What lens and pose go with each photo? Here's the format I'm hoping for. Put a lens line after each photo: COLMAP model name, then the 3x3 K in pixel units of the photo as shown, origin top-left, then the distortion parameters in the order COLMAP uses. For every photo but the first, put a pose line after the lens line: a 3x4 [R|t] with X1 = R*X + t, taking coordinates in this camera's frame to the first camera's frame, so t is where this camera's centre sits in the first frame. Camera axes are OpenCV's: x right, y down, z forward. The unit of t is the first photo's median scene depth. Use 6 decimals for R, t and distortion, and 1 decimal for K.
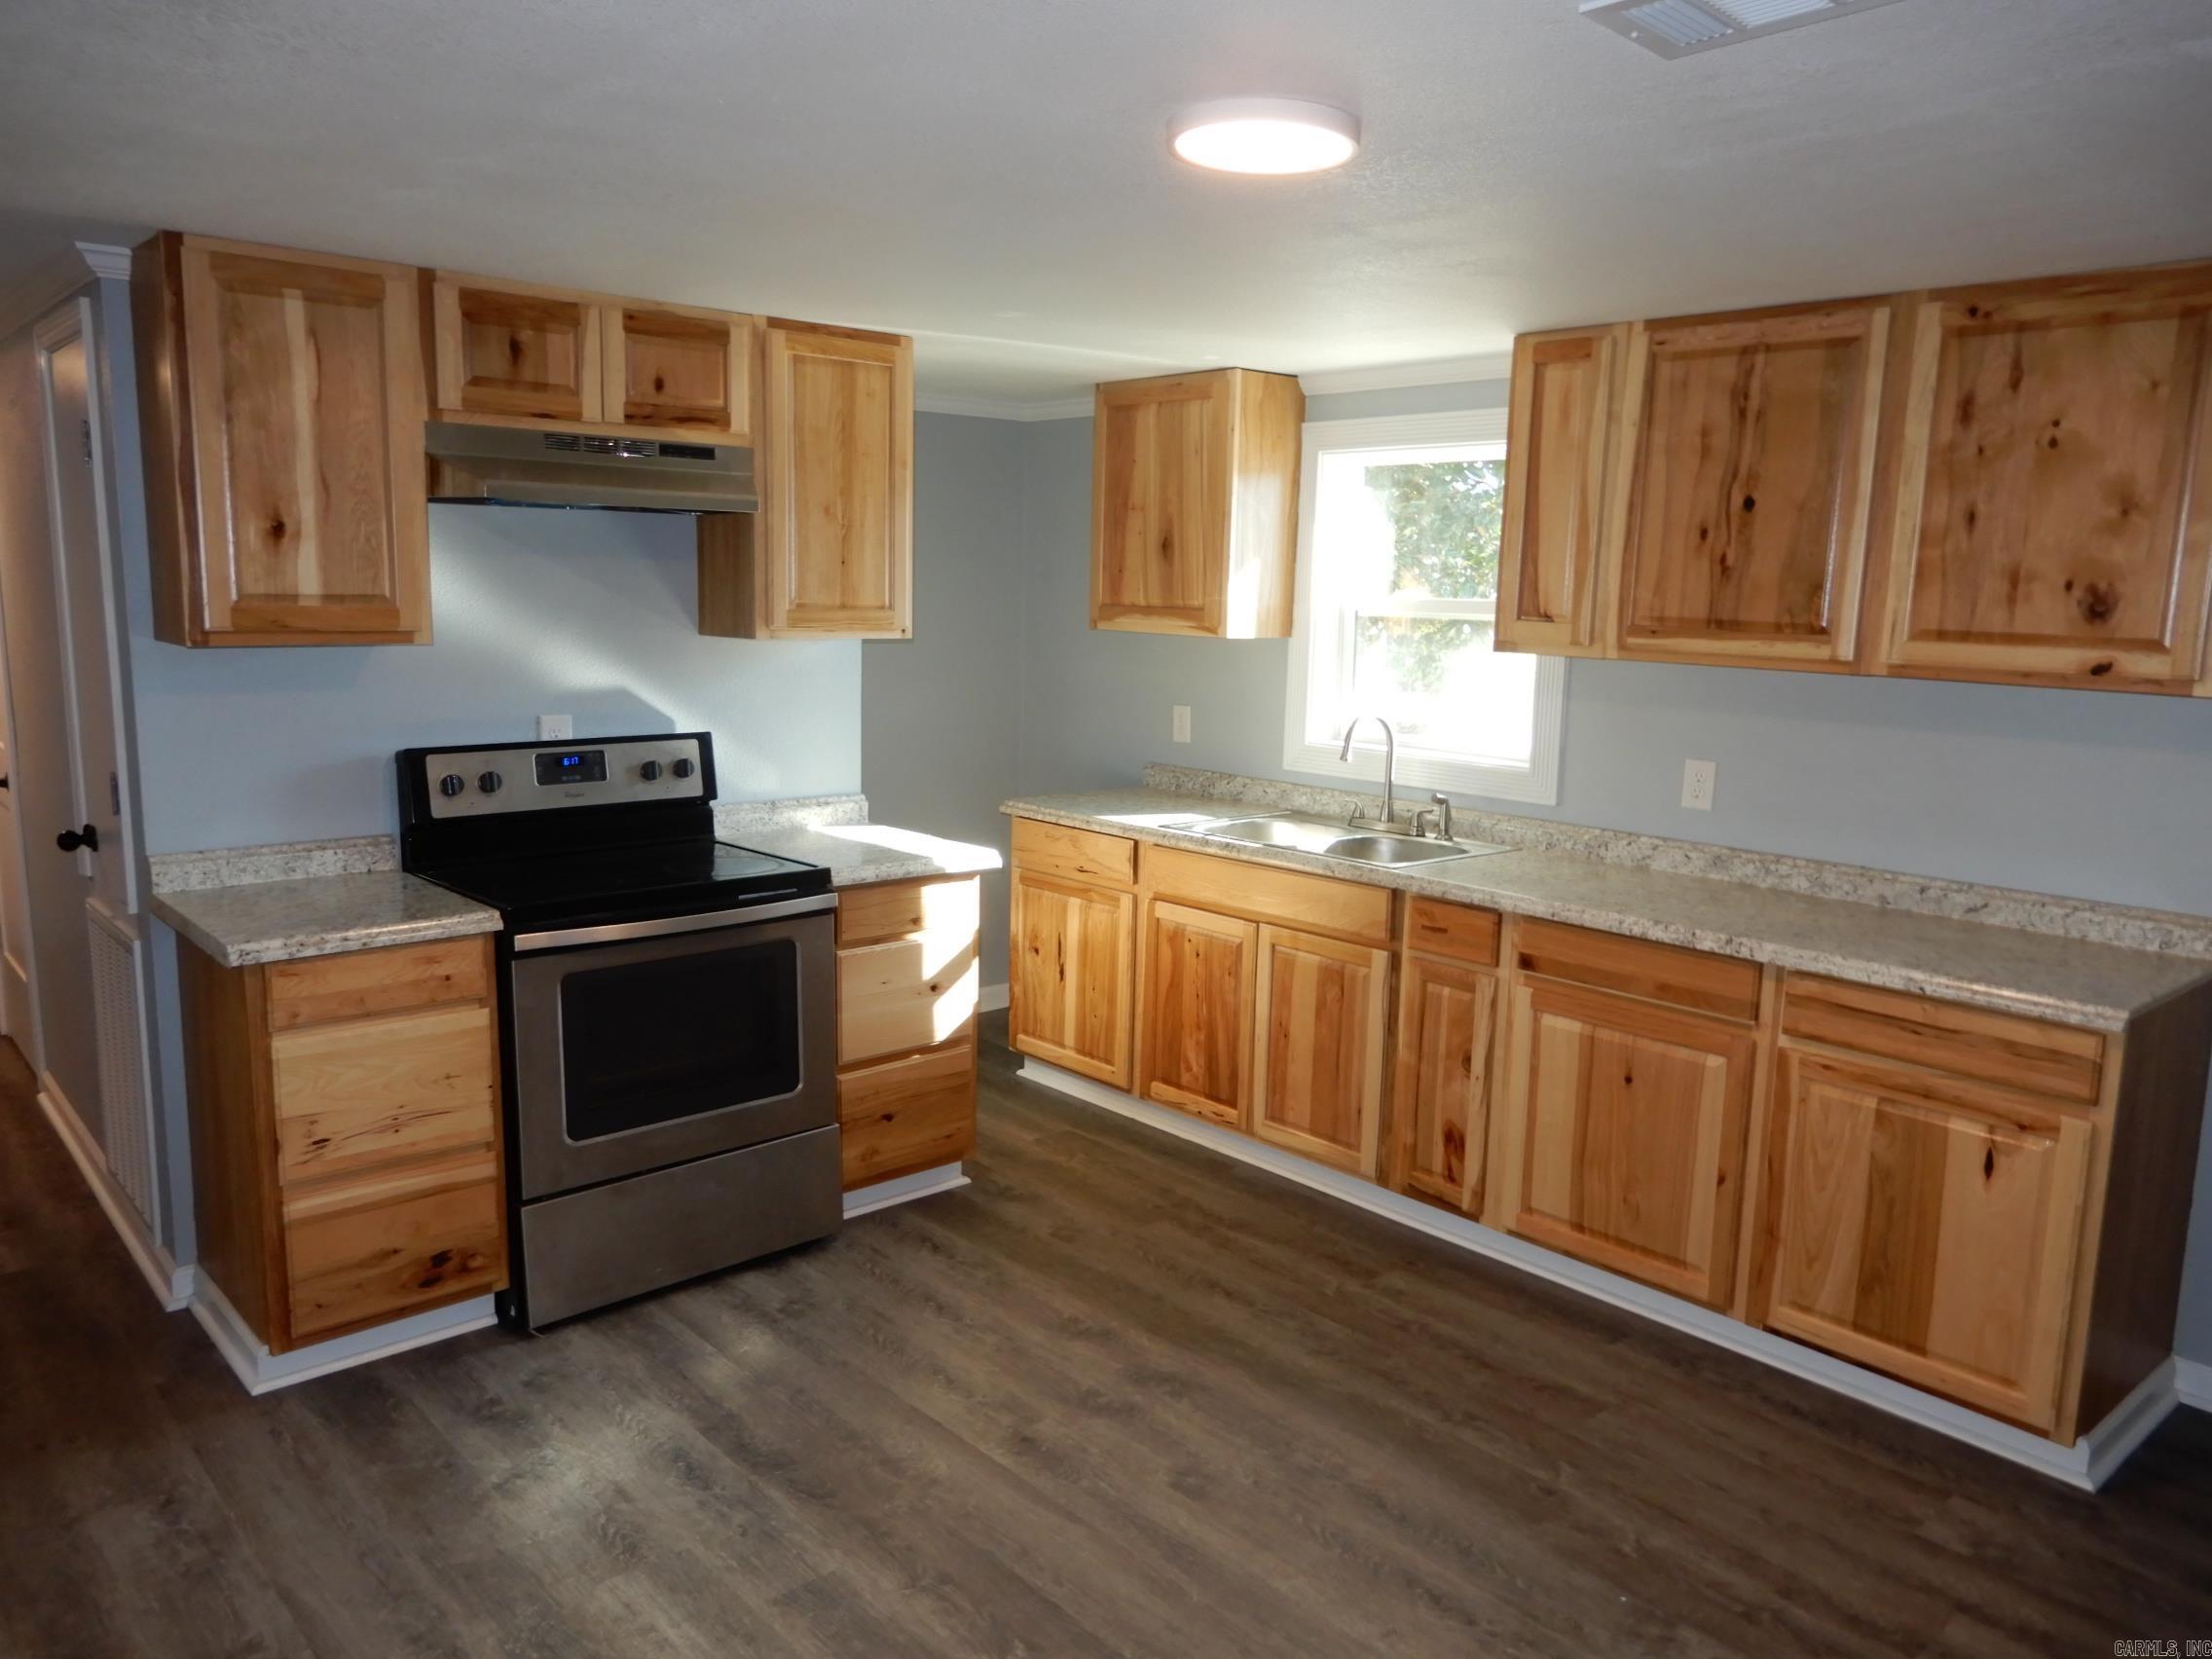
lens RADIAL K [[1567.0, 0, 1110.8], [0, 1567.0, 819.9], [0, 0, 1]] dist [0.009131, -0.008344]
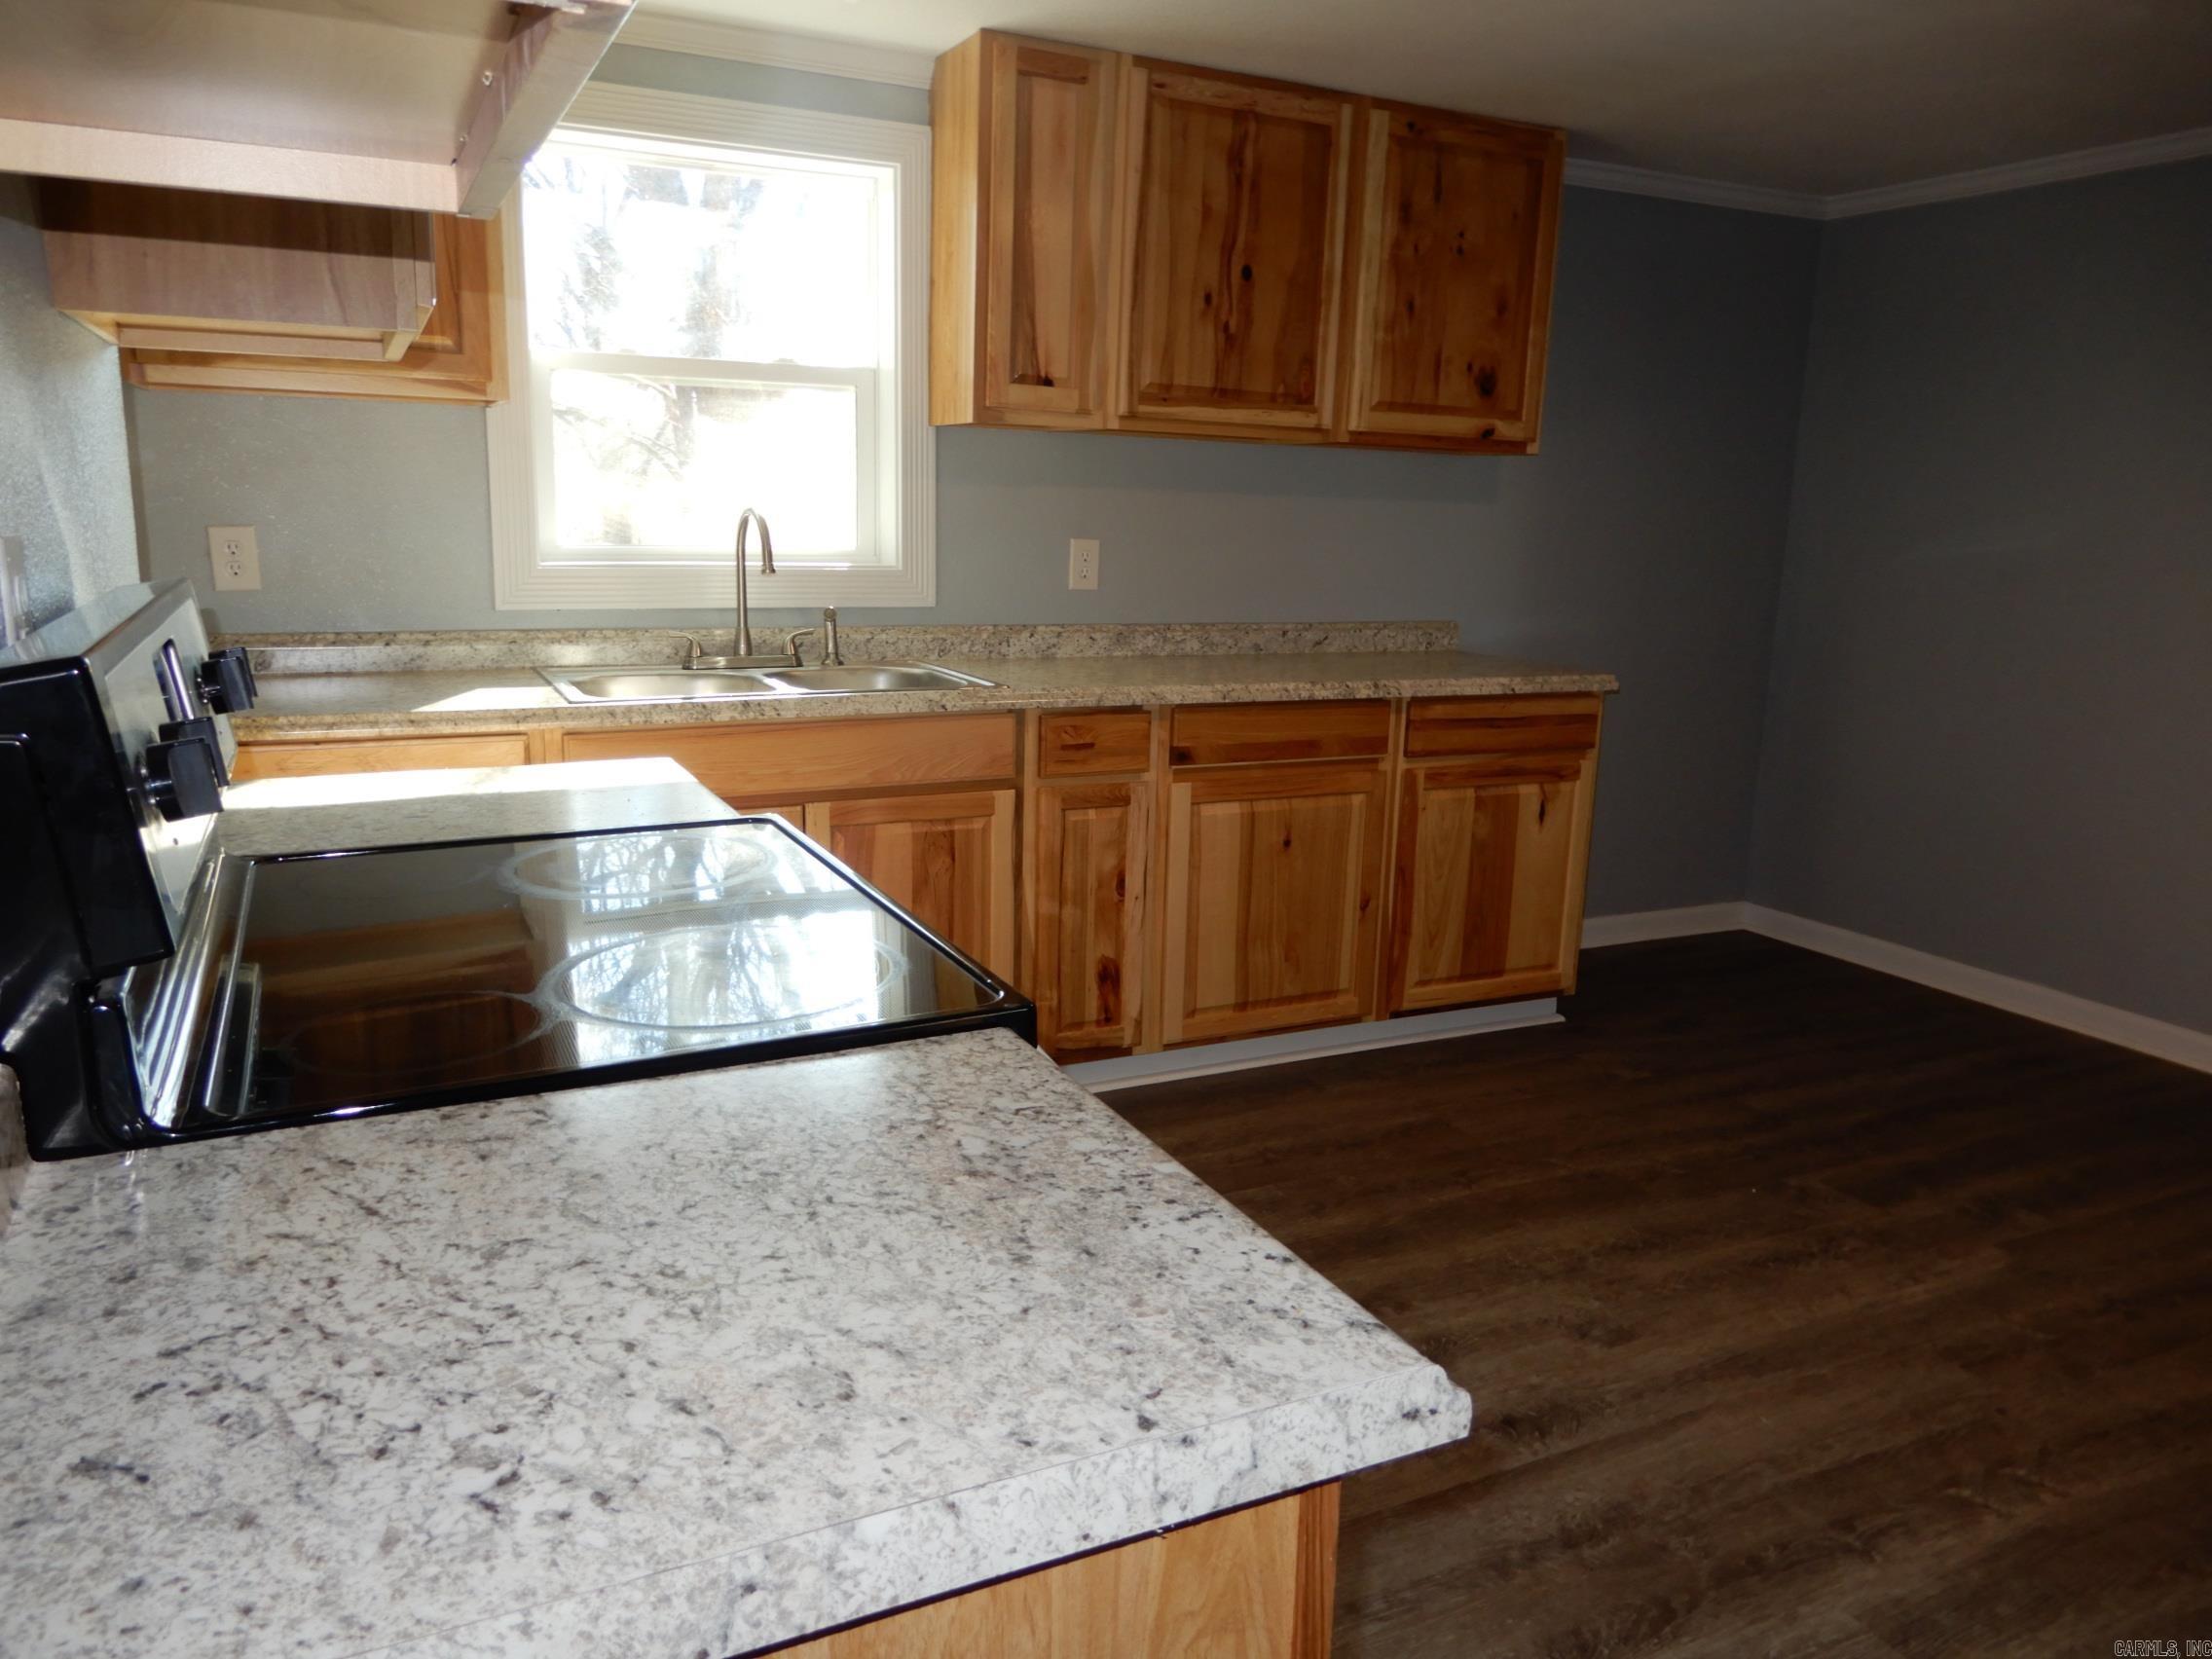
lens RADIAL K [[1567.0, 0, 1111.7], [0, 1567.0, 815.6], [0, 0, 1]] dist [0.009131, -0.008344]
pose [[0.279593, -0.207049, 0.937528, -0.670130], [0.121143, 0.976274, 0.179478, -0.050356], [-0.952445, 0.063394, 0.298042, 0.817001]]
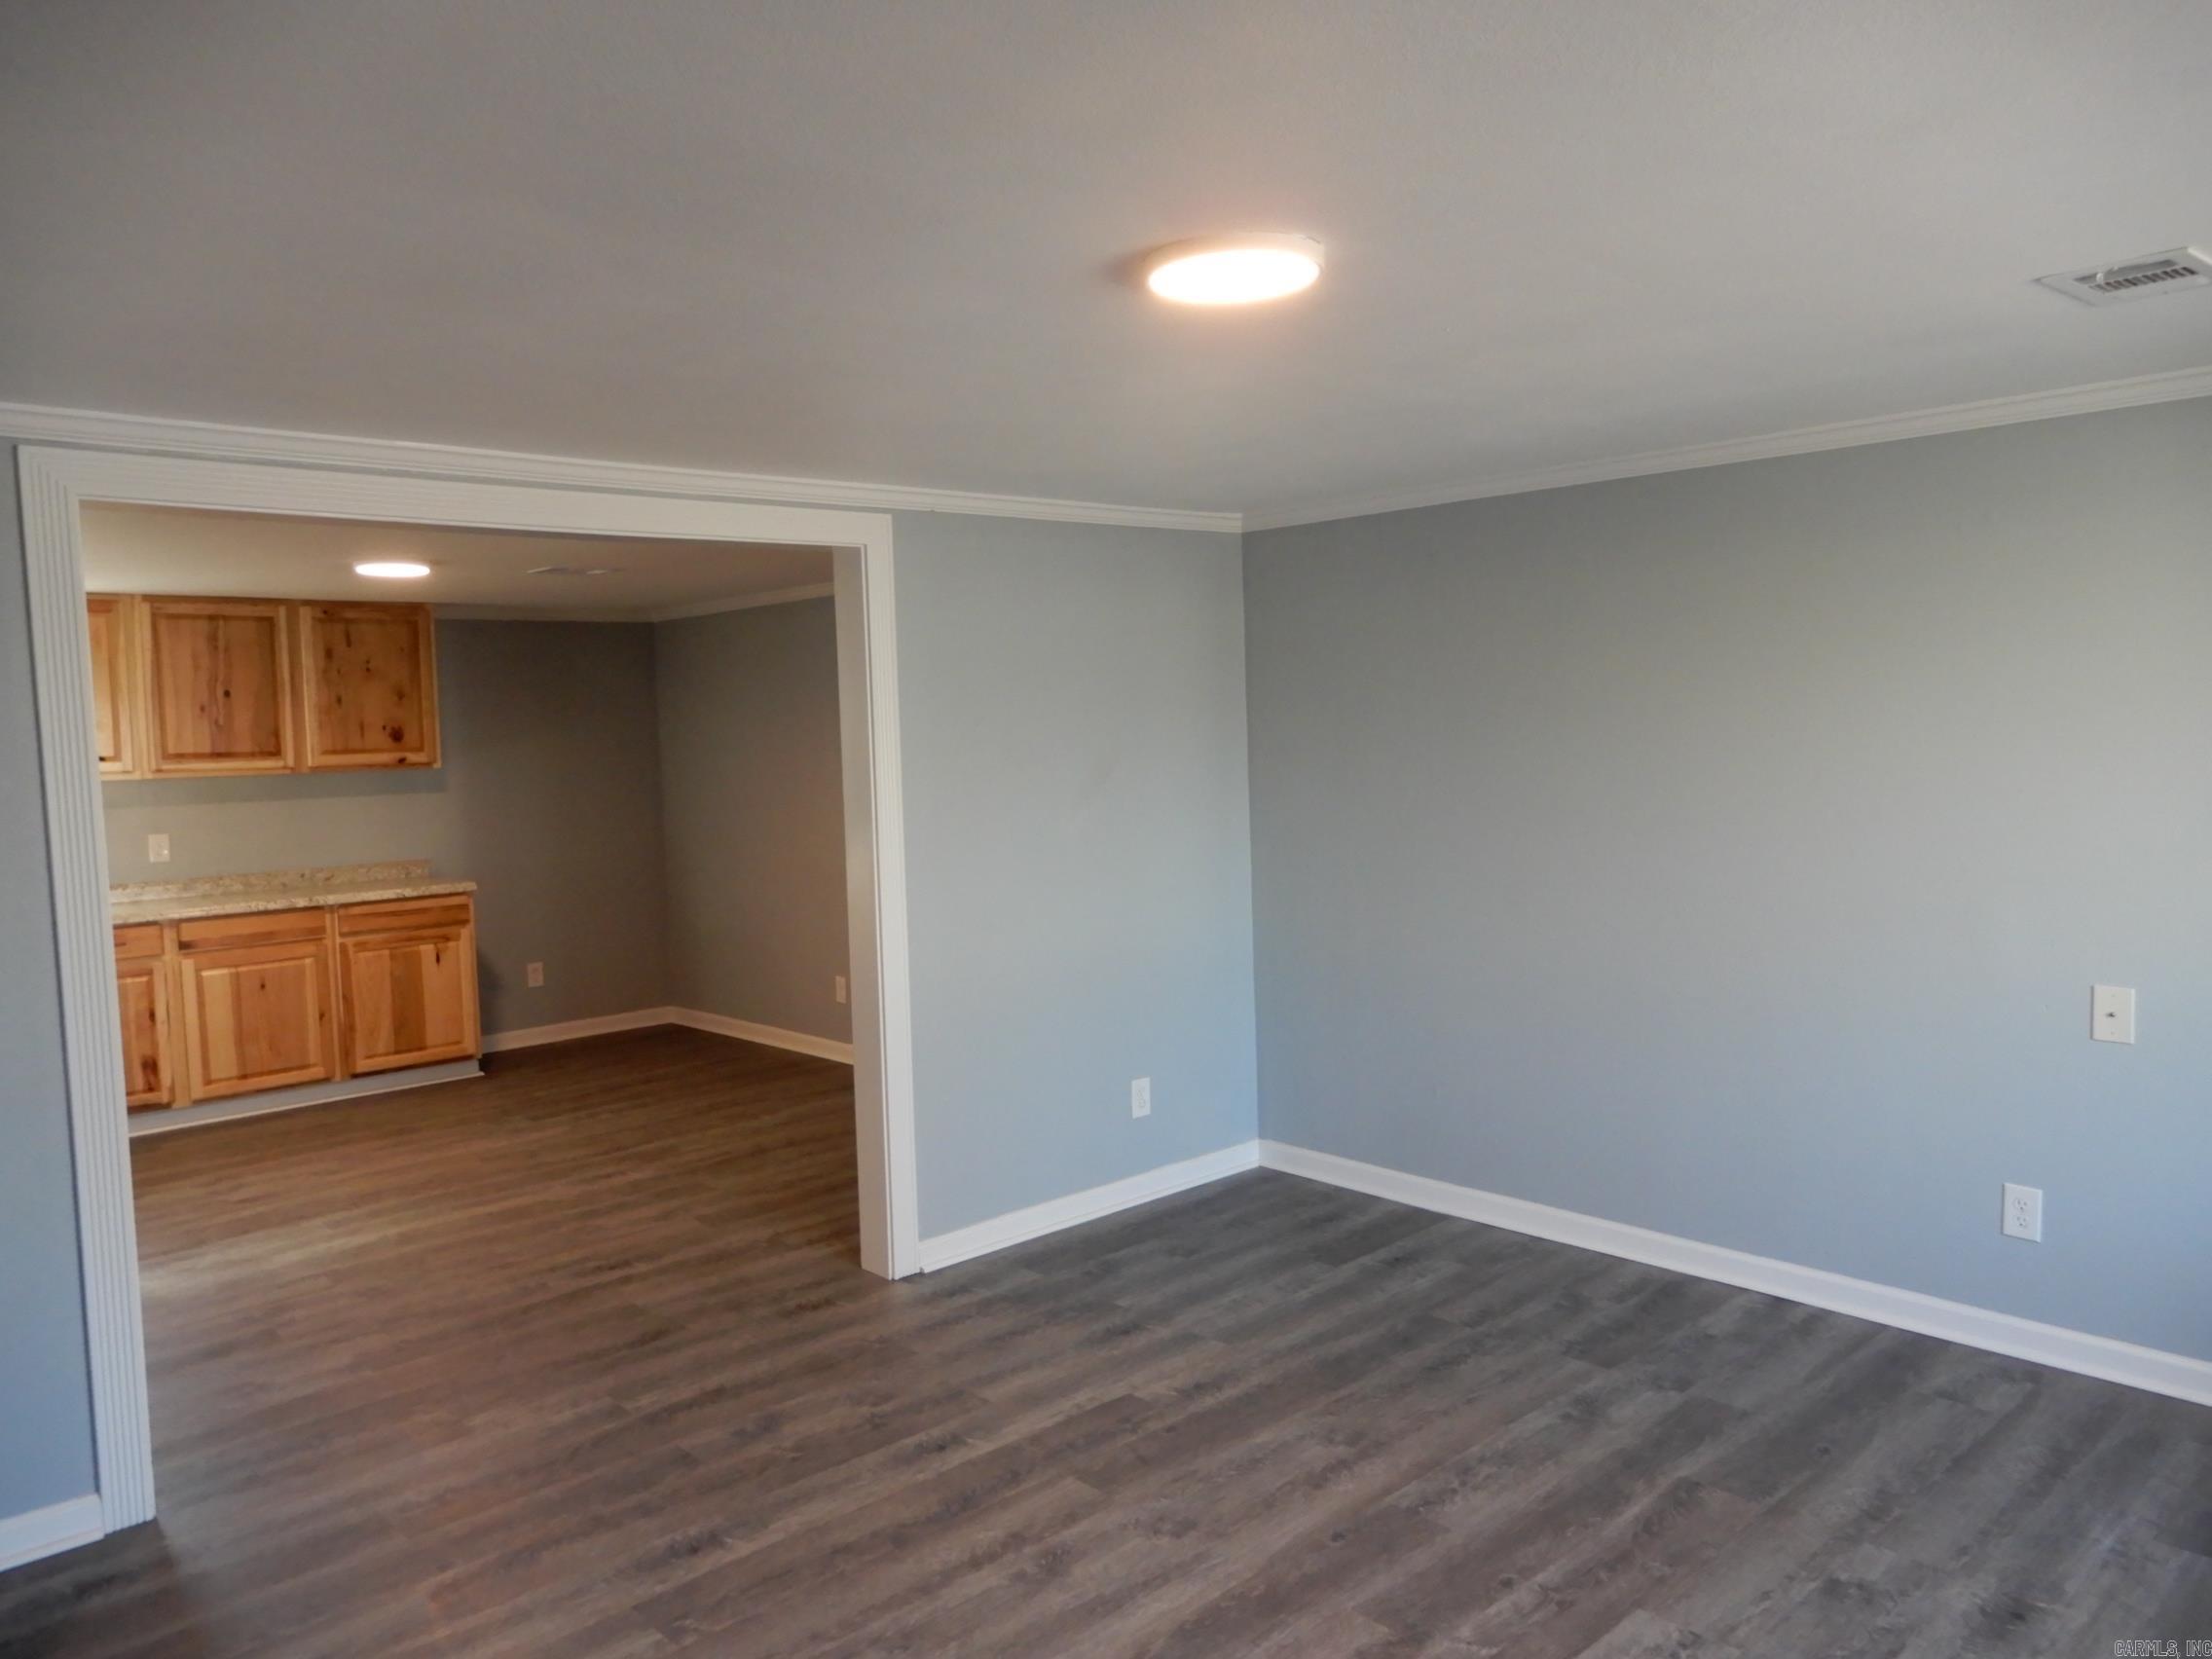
lens RADIAL K [[1567.0, 0, 1093.5], [0, 1567.0, 818.0], [0, 0, 1]] dist [0.009131, -0.008344]
pose [[-0.000130, -0.084138, 0.996454, -1.616145], [0.182274, 0.979759, 0.082752, -0.012149], [-0.983248, 0.181638, 0.015209, -0.079387]]
